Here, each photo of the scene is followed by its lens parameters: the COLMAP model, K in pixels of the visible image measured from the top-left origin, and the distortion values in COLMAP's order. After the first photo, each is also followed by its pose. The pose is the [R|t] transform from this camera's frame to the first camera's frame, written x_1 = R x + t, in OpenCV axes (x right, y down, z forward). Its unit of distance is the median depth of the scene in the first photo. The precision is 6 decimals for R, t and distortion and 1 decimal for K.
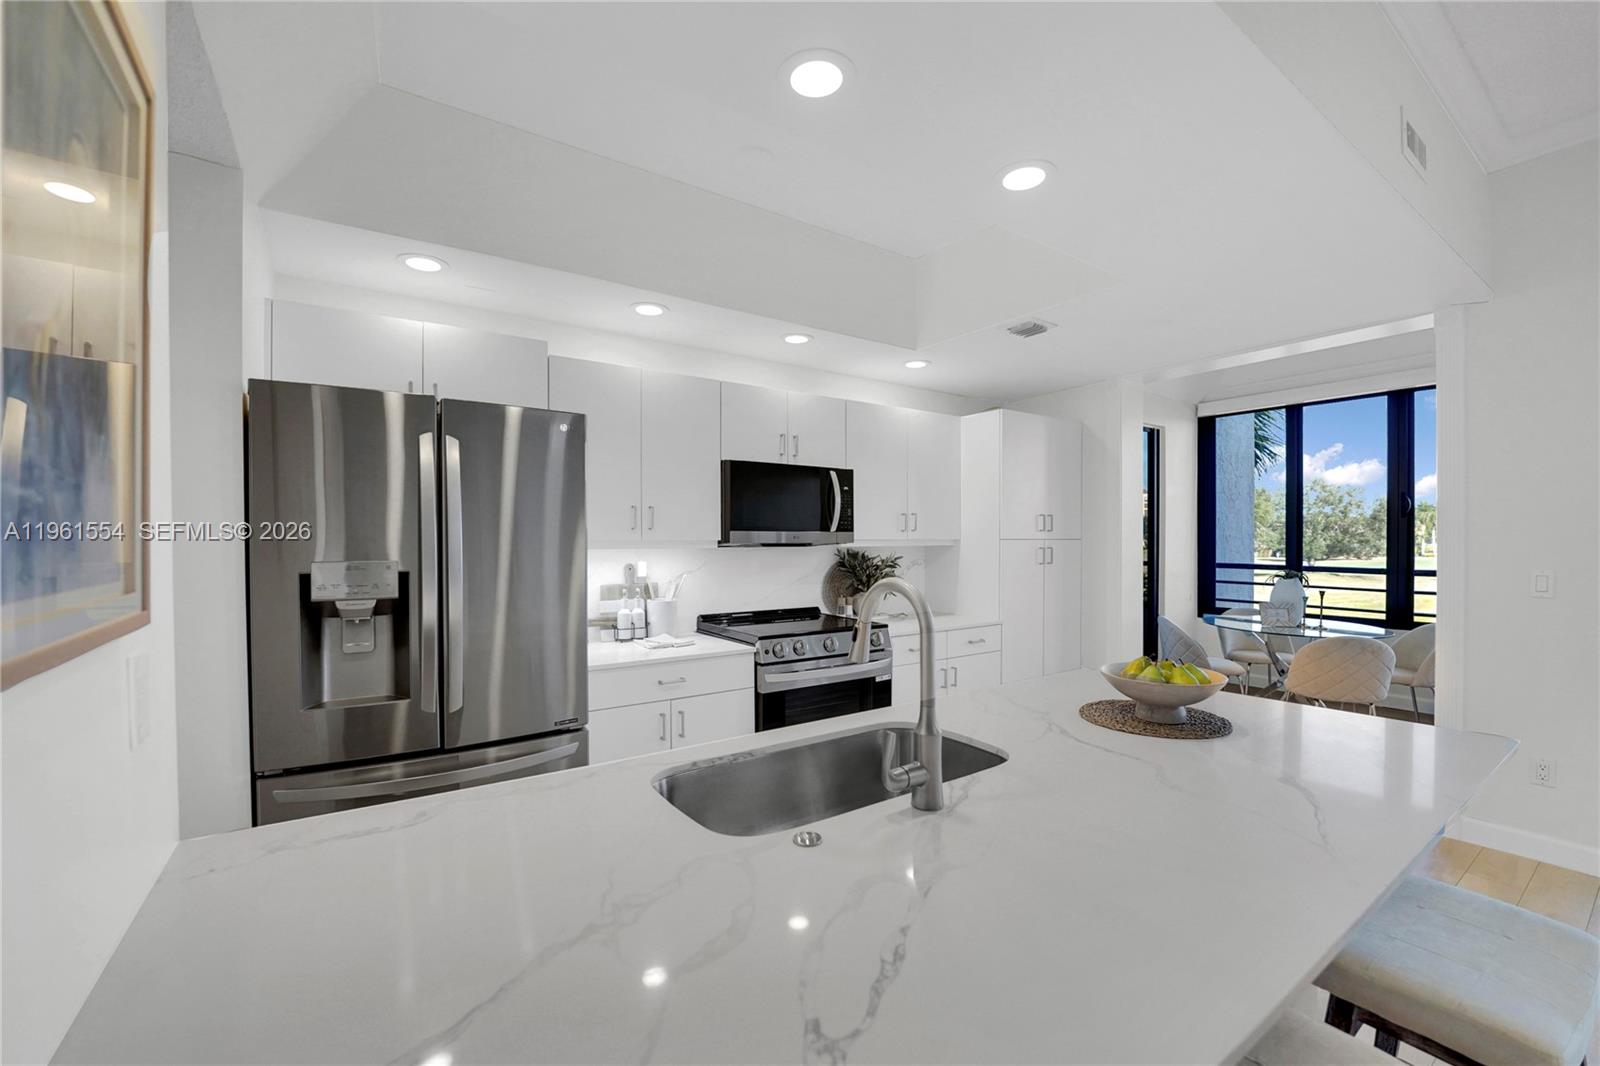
lens RADIAL K [[662.1, 0, 798.3], [0, 662.1, 549.1], [0, 0, 1]] dist [-0.020102, -0.000054]
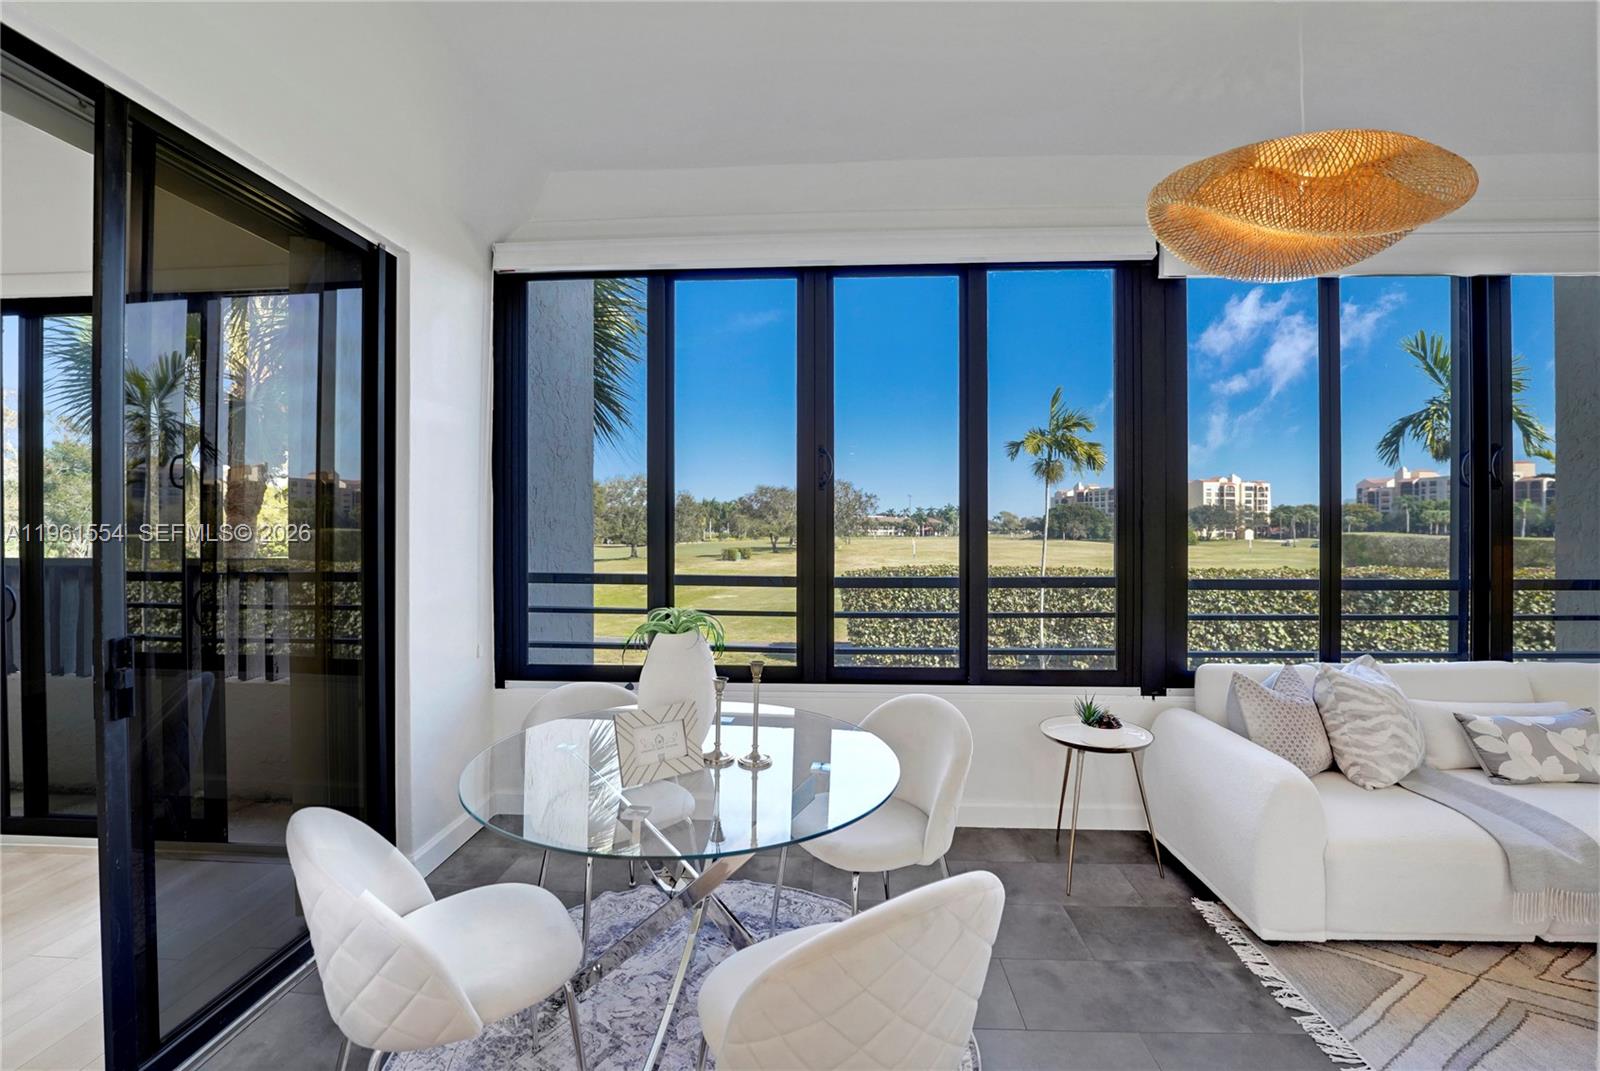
lens RADIAL K [[676.5, 0, 797.2], [0, 676.5, 522.1], [0, 0, 1]] dist [-0.032825, 0.004875]
pose [[0.616468, 0.009094, 0.787327, 0.647760], [0.008490, 0.999798, -0.018195, -0.011782], [-0.787334, 0.017901, 0.616267, 0.944496]]
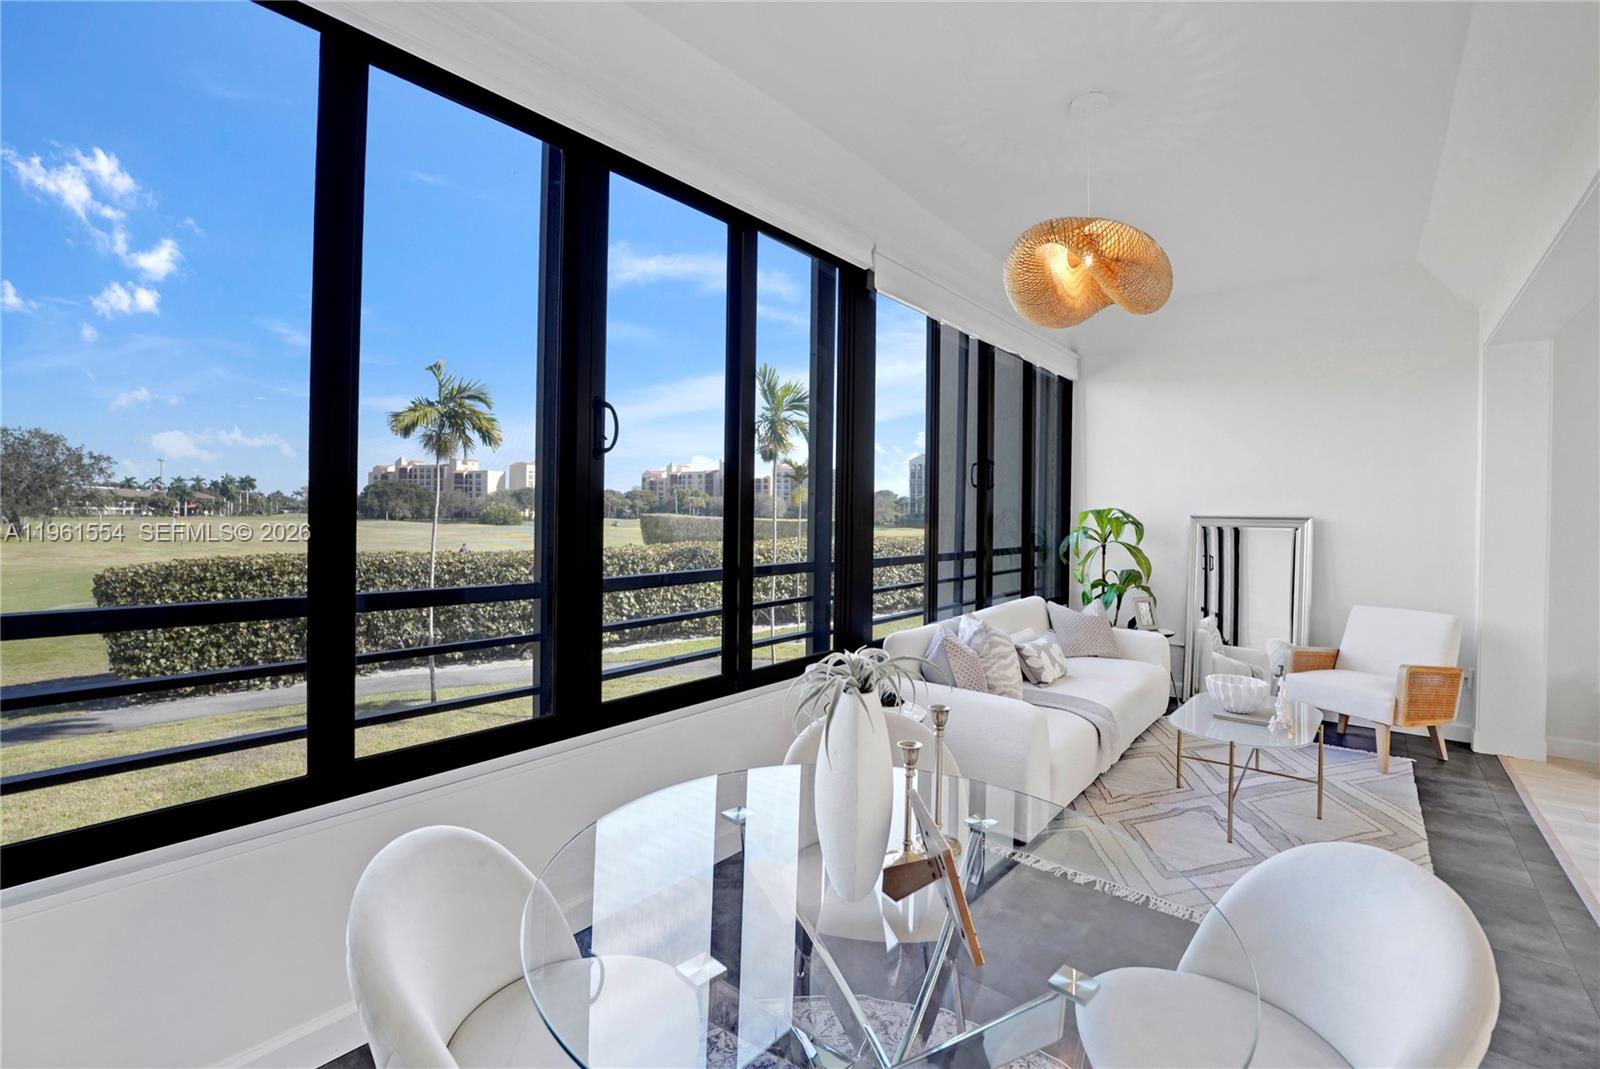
lens RADIAL K [[692.2, 0, 801.3], [0, 692.2, 514.6], [0, 0, 1]] dist [-0.027780, 0.001180]
pose [[-0.260688, -0.004296, 0.965414, 0.695550], [0.000382, 0.999990, 0.004554, -0.021360], [-0.965423, 0.001556, -0.260684, 1.436567]]
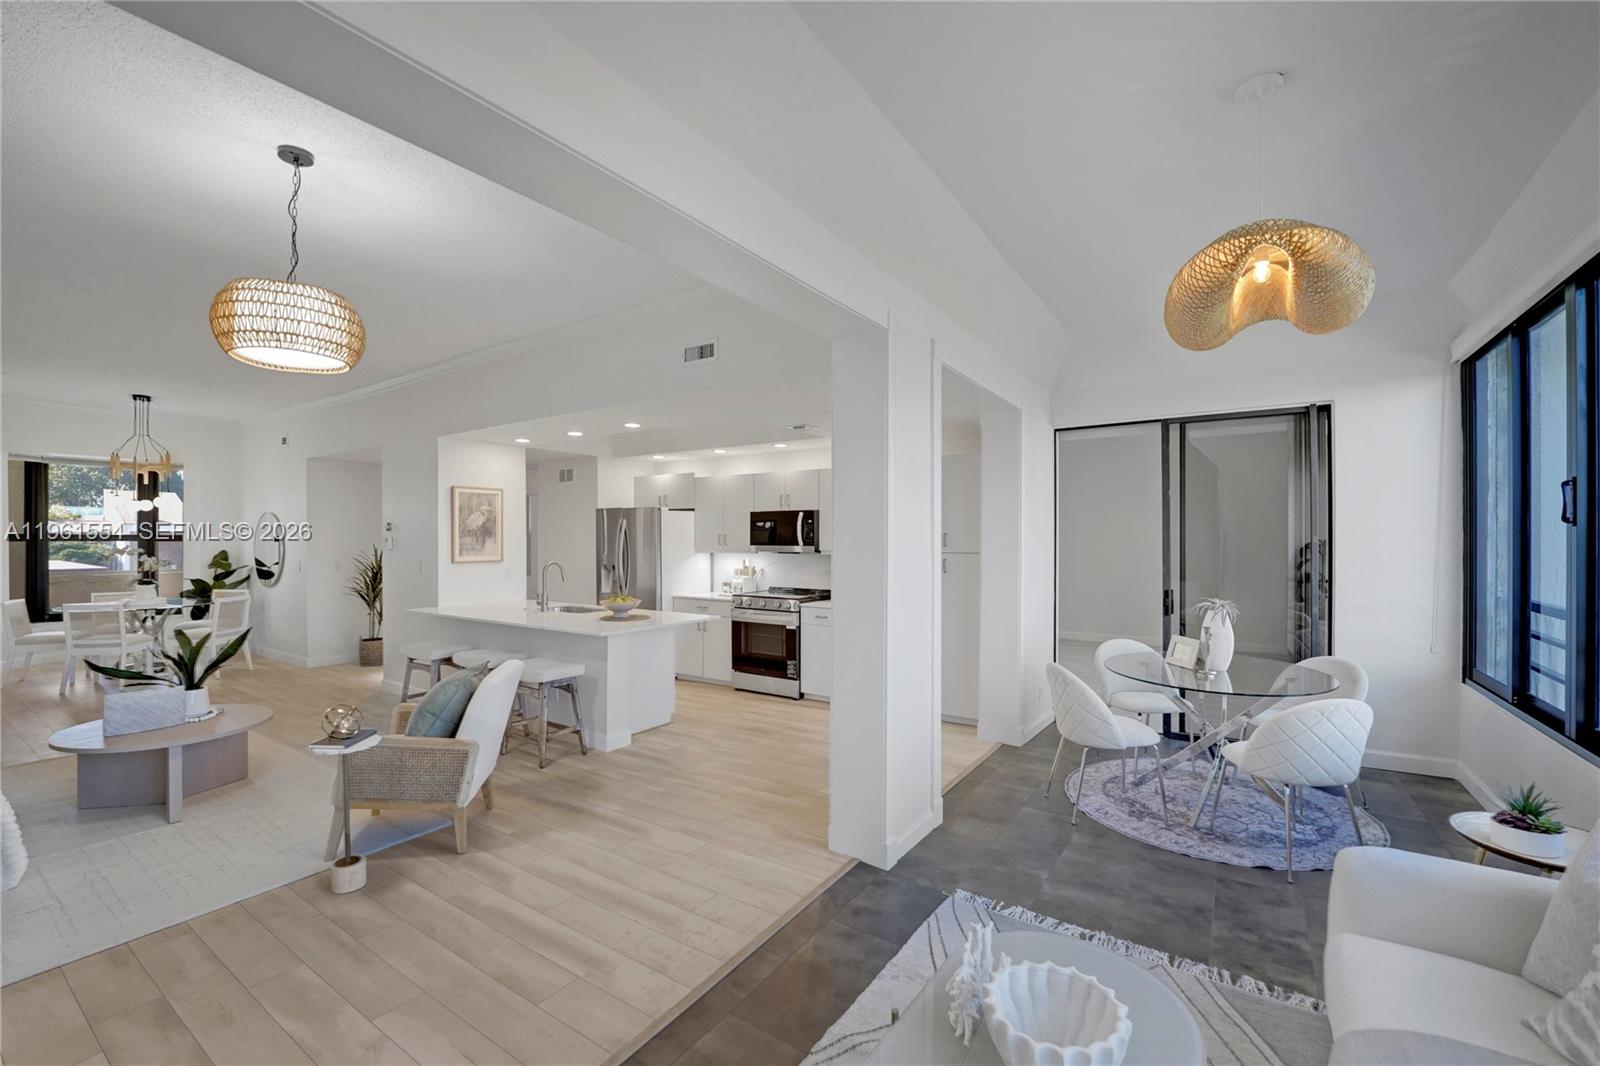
lens RADIAL K [[662.1, 0, 792.3], [0, 662.1, 539.1], [0, 0, 1]] dist [-0.020102, -0.000054]
pose [[0.356912, 0.000420, -0.934138, 1.730442], [-0.012461, 0.999913, -0.004312, -0.036064], [0.934055, 0.013179, 0.356887, 0.336677]]
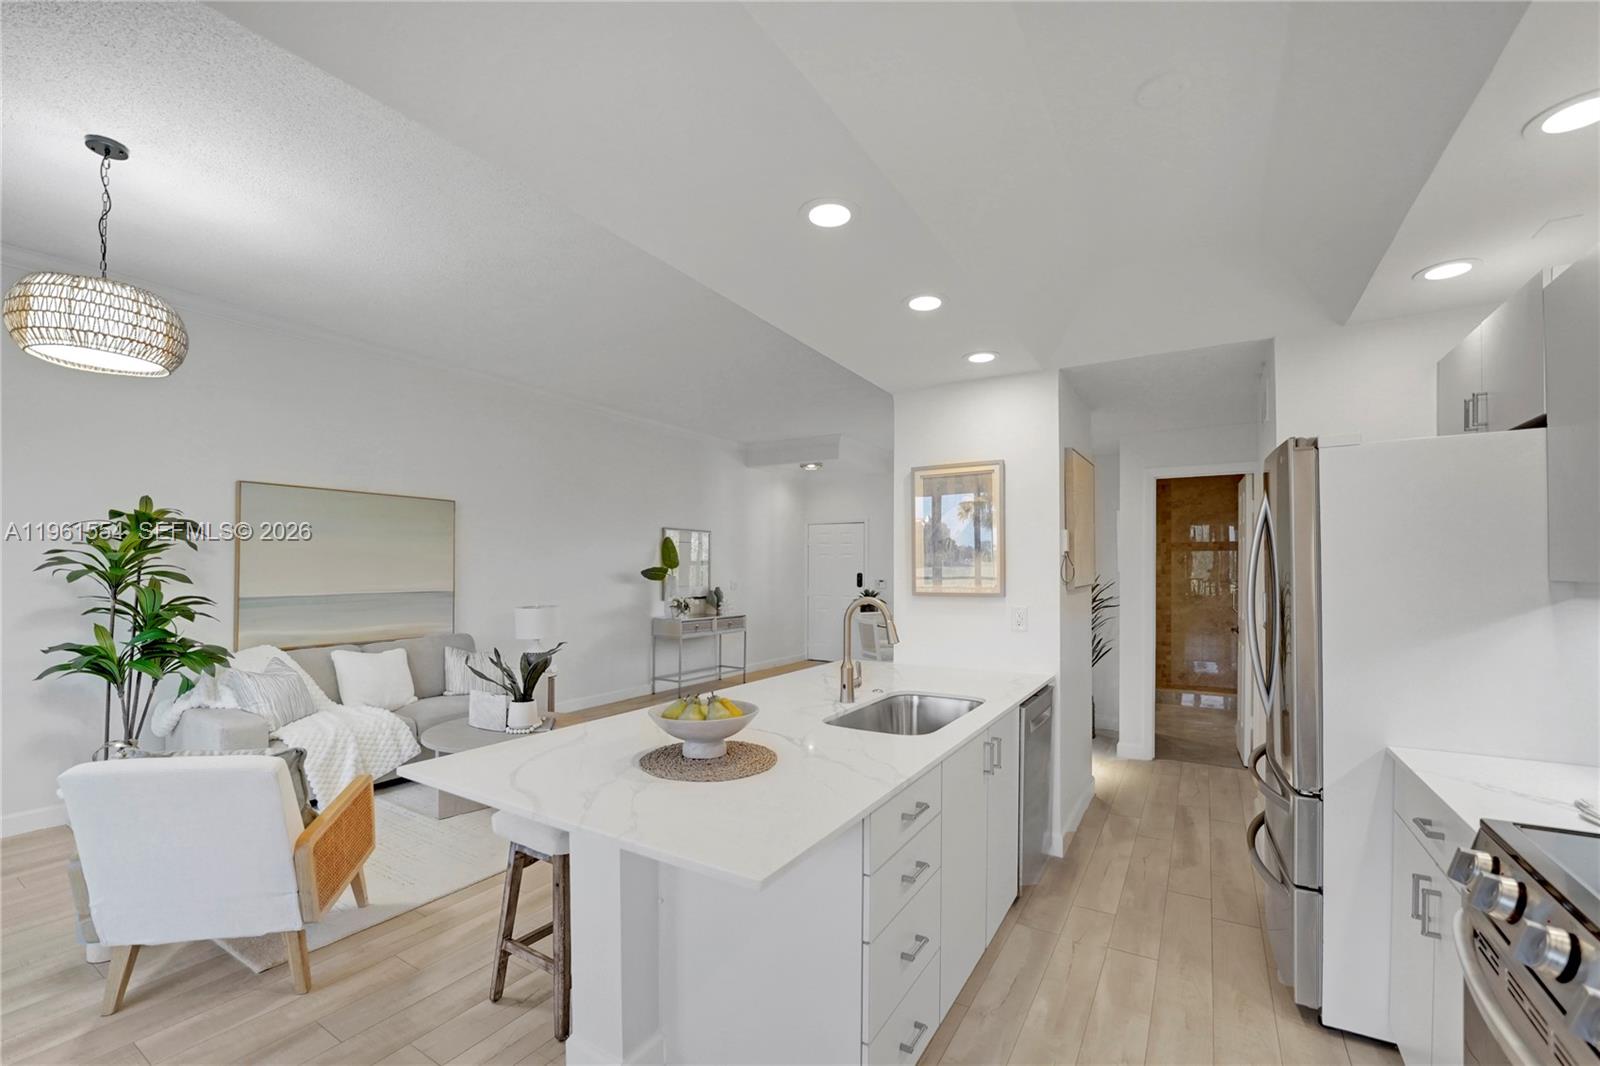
lens RADIAL K [[662.1, 0, 787.4], [0, 662.1, 562.5], [0, 0, 1]] dist [-0.020102, -0.000054]
pose [[-0.923019, -0.004103, -0.384732, 0.412695], [-0.006013, 0.999975, 0.003762, -0.024136], [0.384707, 0.005785, -0.923020, 1.001942]]
